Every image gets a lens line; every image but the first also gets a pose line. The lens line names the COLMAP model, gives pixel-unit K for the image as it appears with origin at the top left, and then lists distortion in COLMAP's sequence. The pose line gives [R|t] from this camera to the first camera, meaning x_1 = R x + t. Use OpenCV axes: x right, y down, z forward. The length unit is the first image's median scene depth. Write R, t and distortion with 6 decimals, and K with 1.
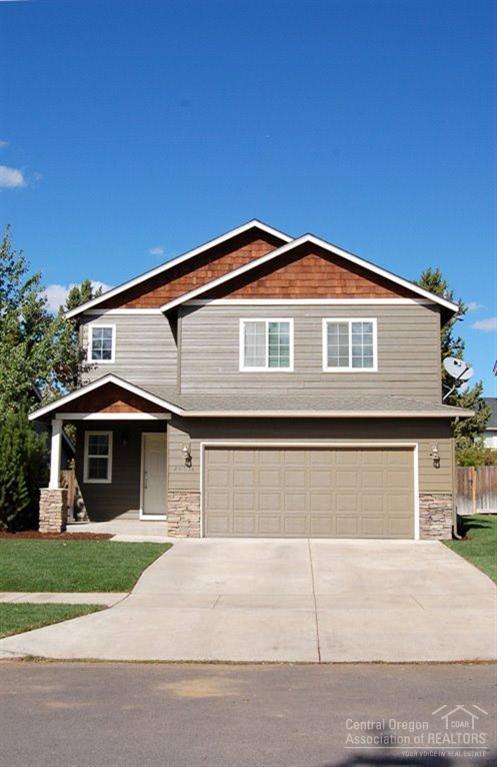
lens RADIAL K [[573.7, 0, 248.6], [0, 573.7, 389.7], [0, 0, 1]] dist [0.007511, 0.000265]
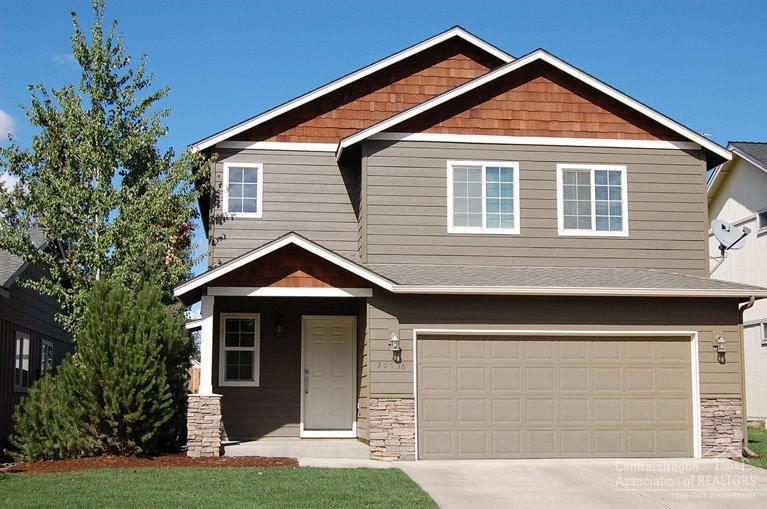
lens RADIAL K [[791.6, 0, 383.7], [0, 791.6, 249.5], [0, 0, 1]] dist [0.014626, 0.000000]
pose [[0.991811, 0.015674, 0.126746, -0.225592], [-0.014592, 0.999849, -0.009457, 0.000509], [-0.126875, 0.007530, 0.991890, 0.005988]]
